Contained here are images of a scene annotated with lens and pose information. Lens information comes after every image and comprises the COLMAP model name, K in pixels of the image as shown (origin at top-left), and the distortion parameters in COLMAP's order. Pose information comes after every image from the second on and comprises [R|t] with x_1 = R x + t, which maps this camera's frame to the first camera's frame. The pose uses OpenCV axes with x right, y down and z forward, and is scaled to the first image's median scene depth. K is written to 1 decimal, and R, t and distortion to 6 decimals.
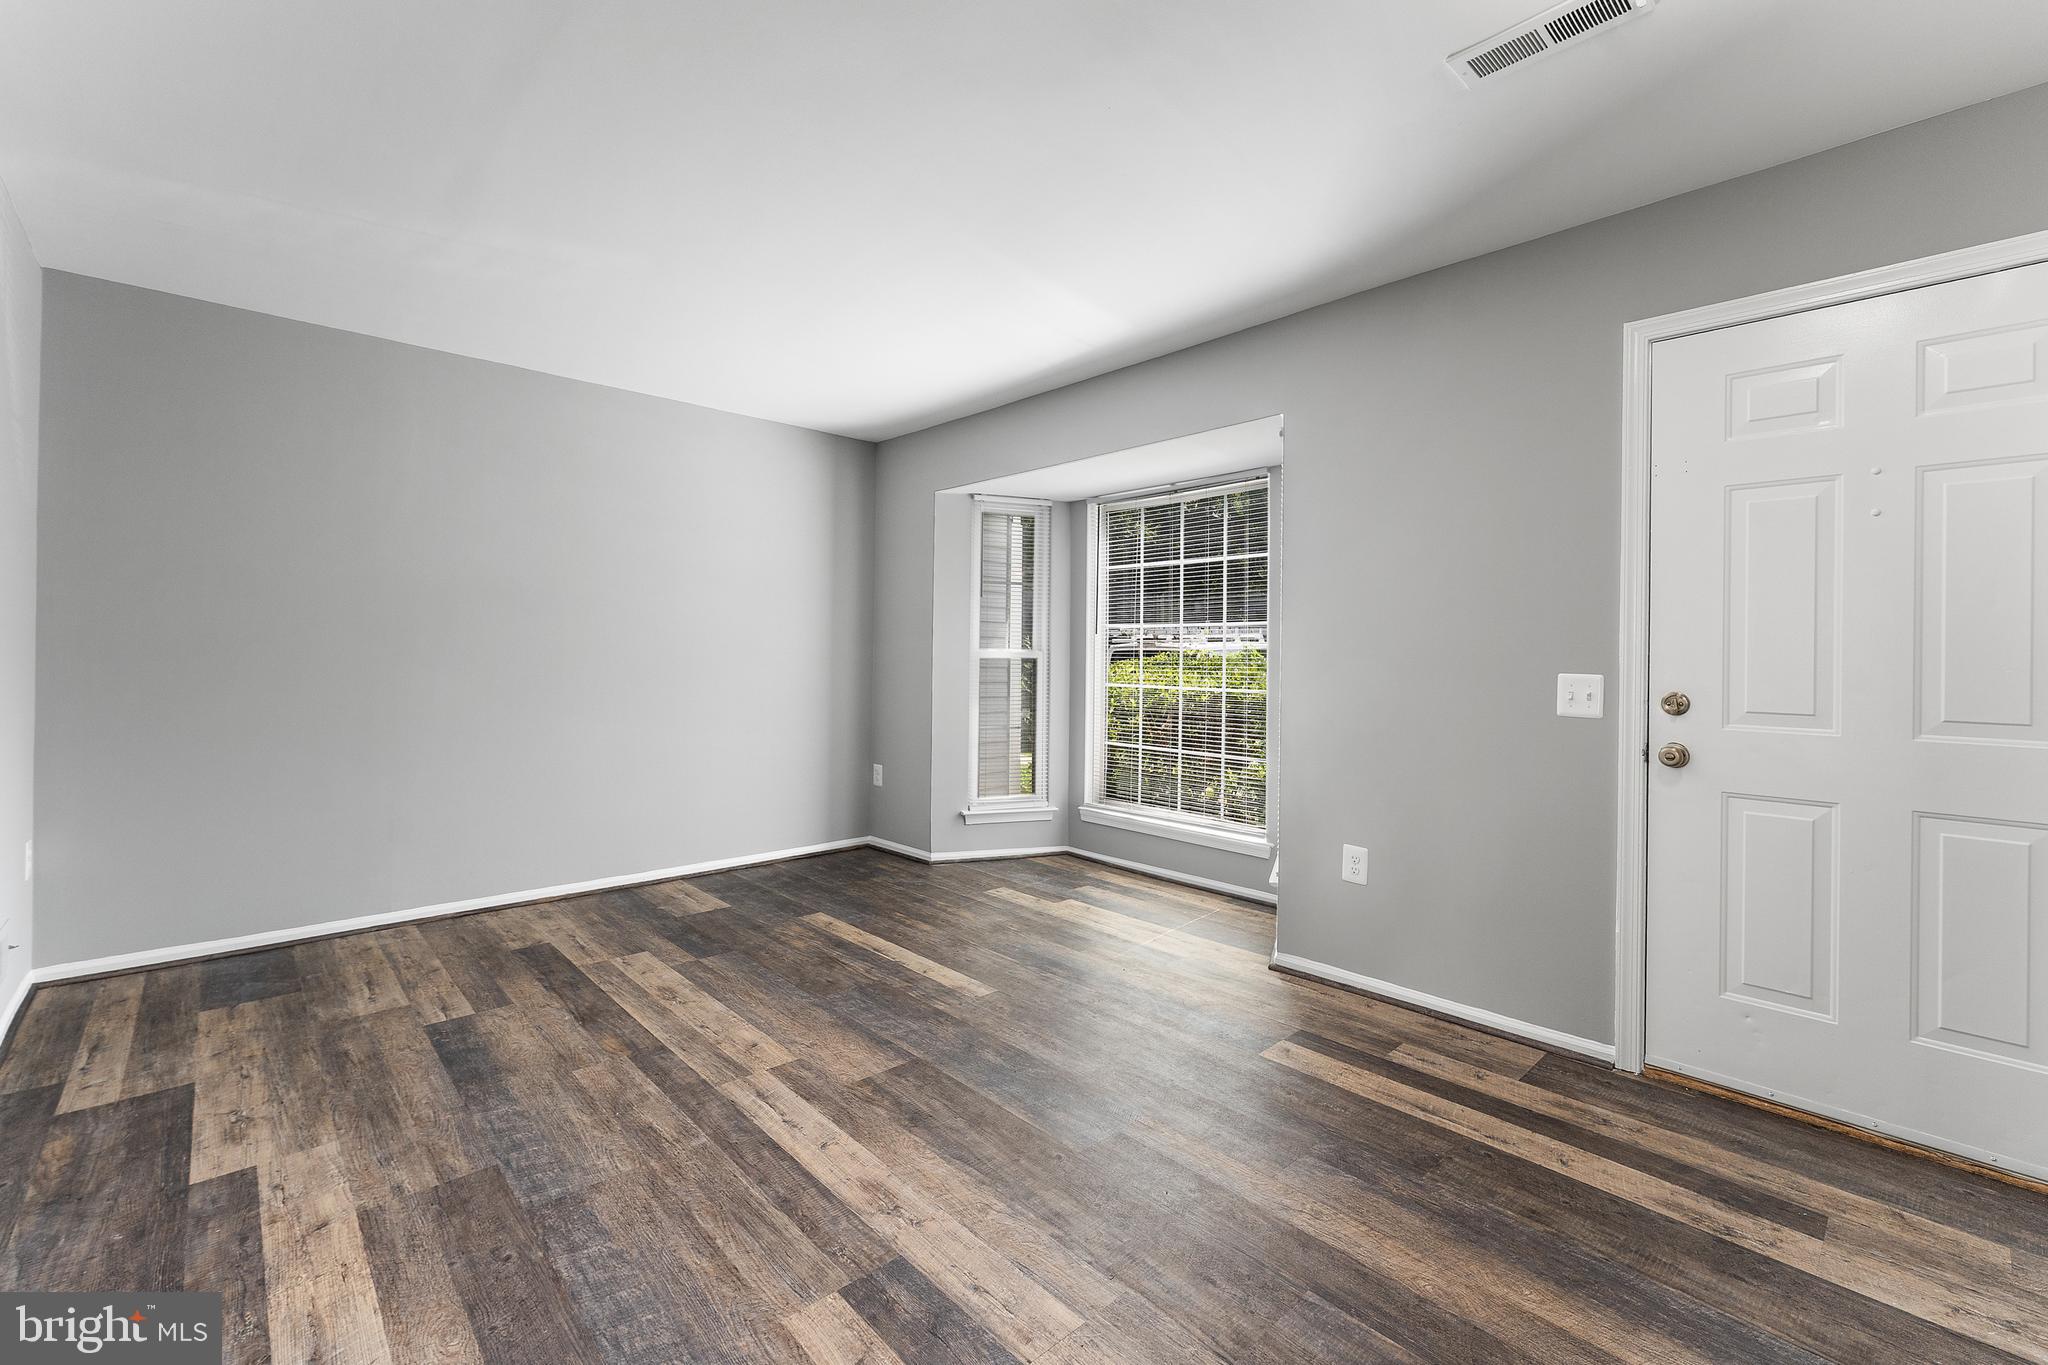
lens RADIAL K [[862.3, 0, 1047.1], [0, 862.3, 691.3], [0, 0, 1]] dist [0.007331, -0.000590]
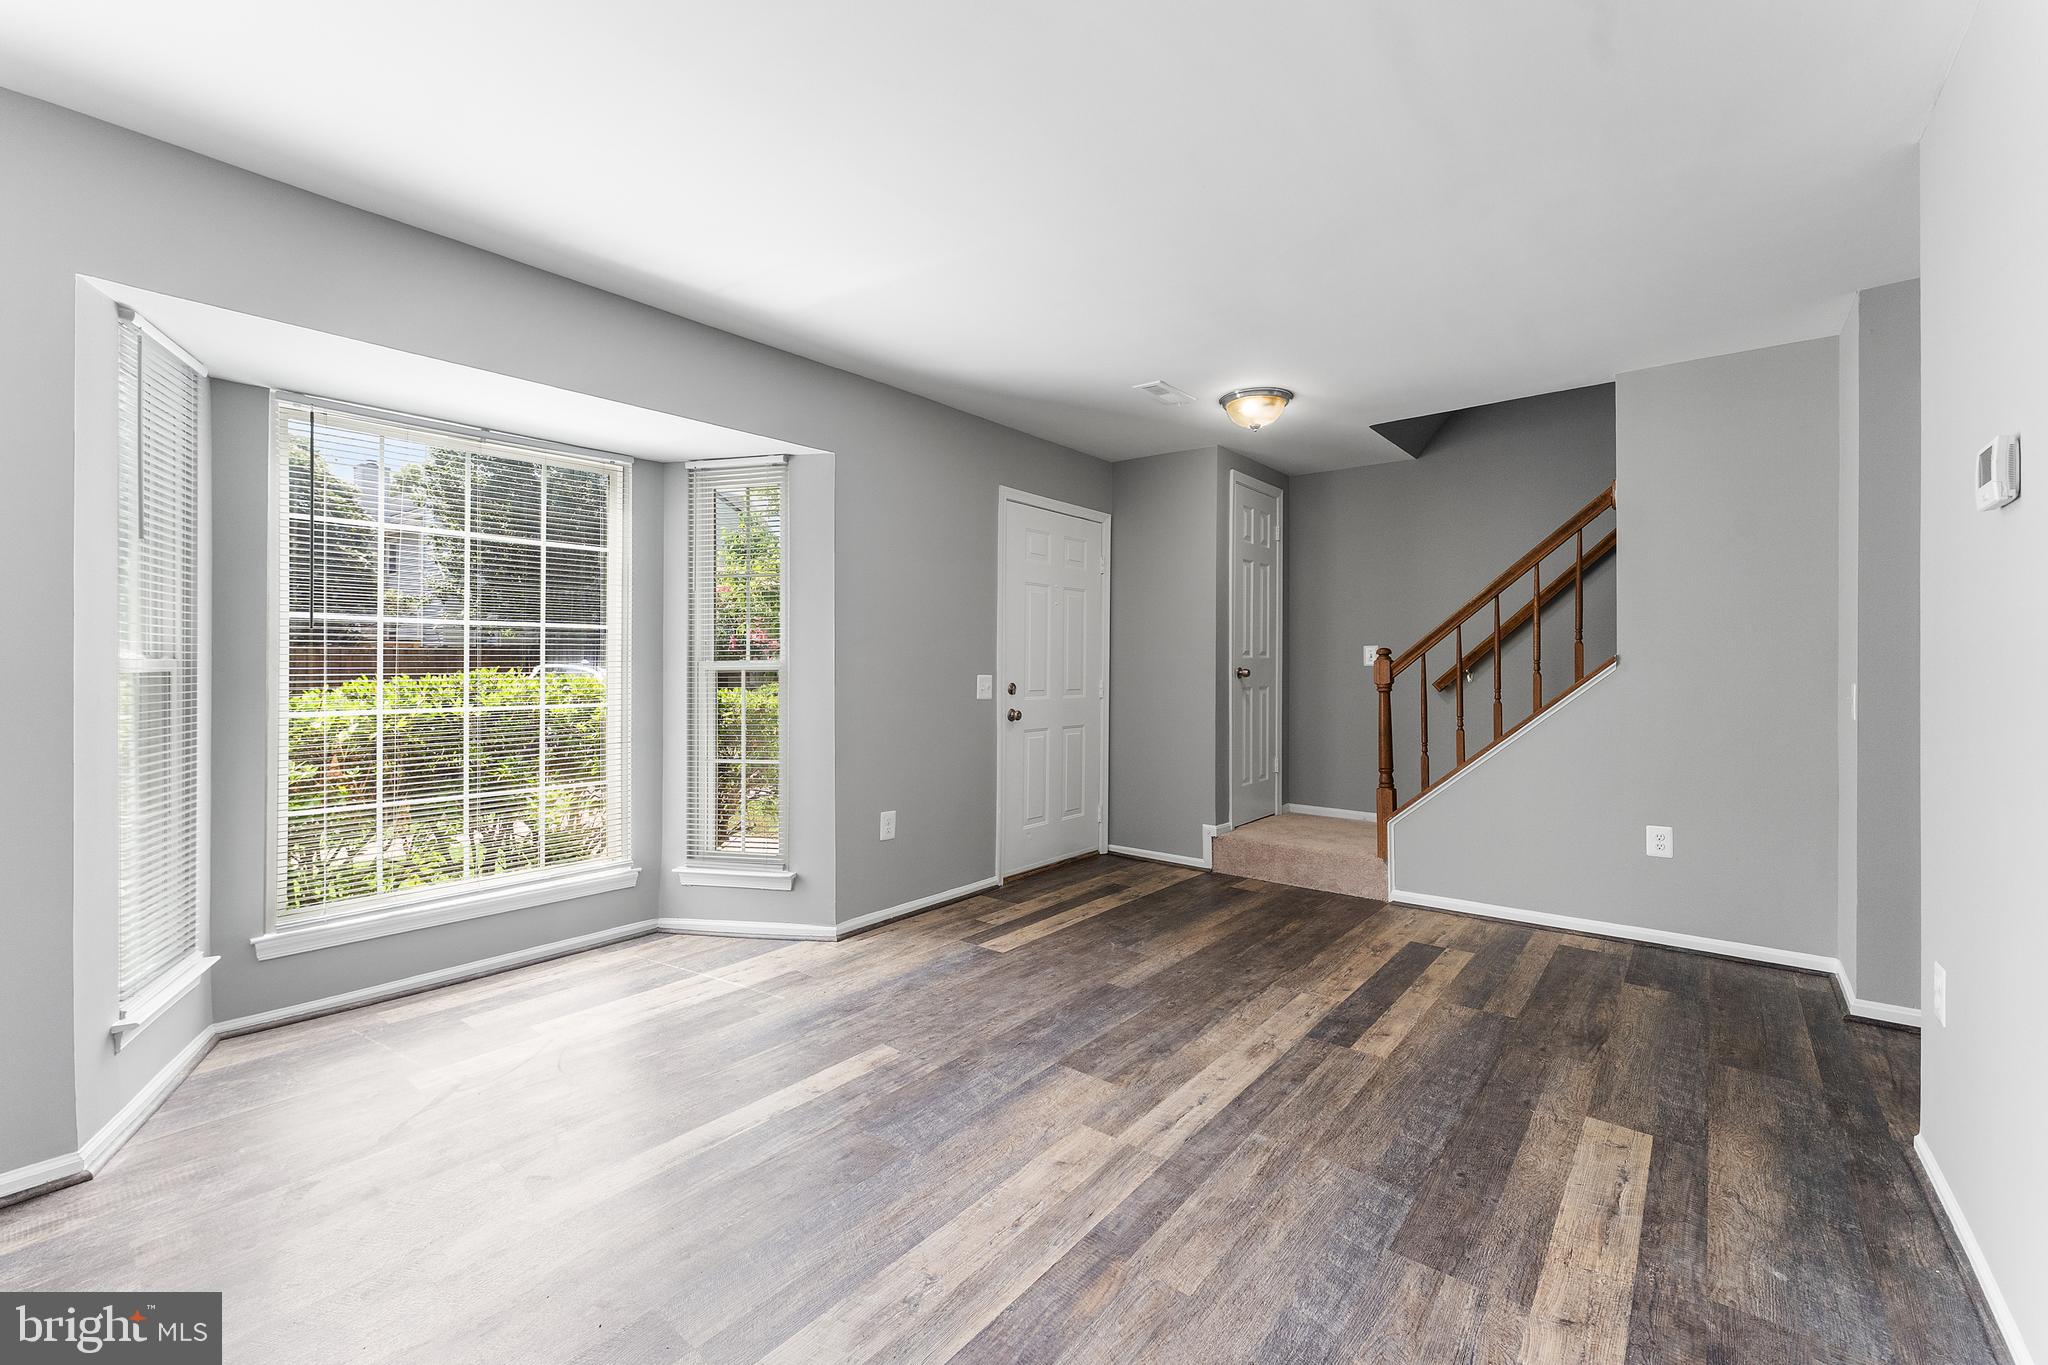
lens RADIAL K [[855.2, 0, 1024.0], [0, 855.2, 682.5], [0, 0, 1]] dist [0.008614, -0.000517]
pose [[-0.129905, -0.030417, 0.991060, -1.317149], [0.036267, 0.998715, 0.035406, -0.072955], [-0.990863, 0.040543, -0.128635, 1.333217]]
